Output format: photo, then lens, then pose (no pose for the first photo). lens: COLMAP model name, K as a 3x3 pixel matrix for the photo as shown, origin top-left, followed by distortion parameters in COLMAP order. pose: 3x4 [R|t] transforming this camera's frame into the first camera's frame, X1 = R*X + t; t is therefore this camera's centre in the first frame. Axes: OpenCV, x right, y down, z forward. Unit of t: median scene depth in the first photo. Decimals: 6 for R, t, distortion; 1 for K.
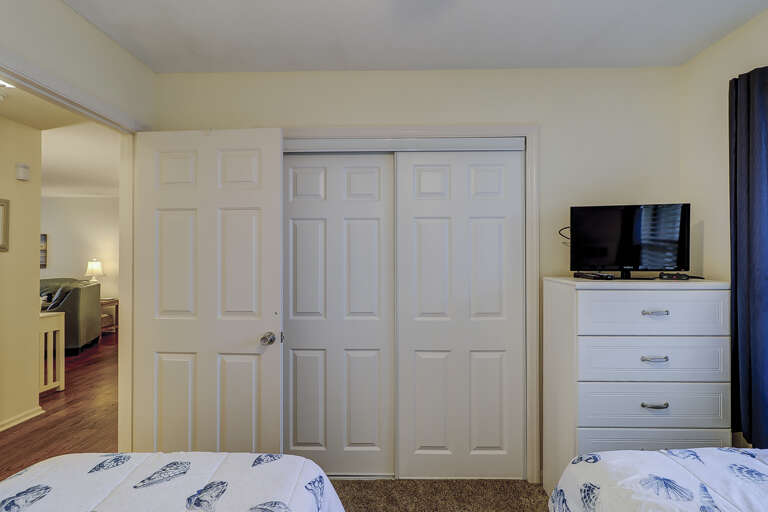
lens RADIAL K [[372.1, 0, 384.8], [0, 372.1, 254.4], [0, 0, 1]] dist [0.001920, 0.000548]
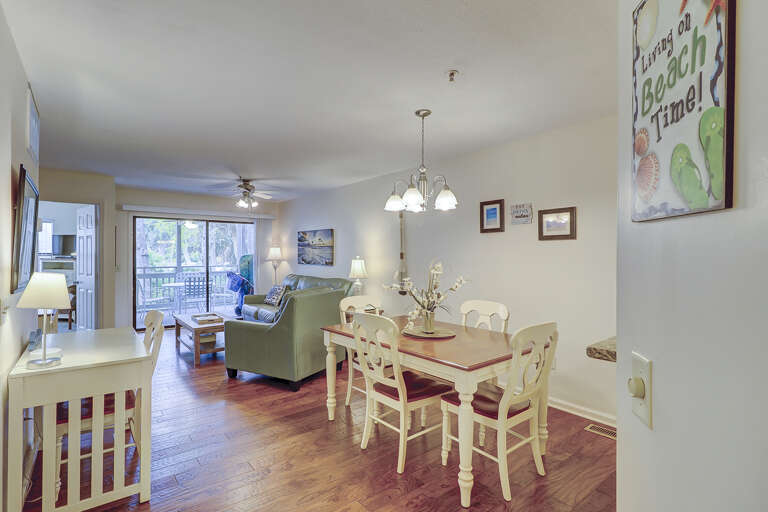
lens RADIAL K [[372.1, 0, 380.7], [0, 372.1, 255.8], [0, 0, 1]] dist [0.001920, 0.000548]
pose [[0.638152, 0.003200, -0.769904, -0.141436], [-0.000048, 0.999992, 0.004116, 0.007970], [0.769911, -0.002589, 0.638146, 0.535522]]
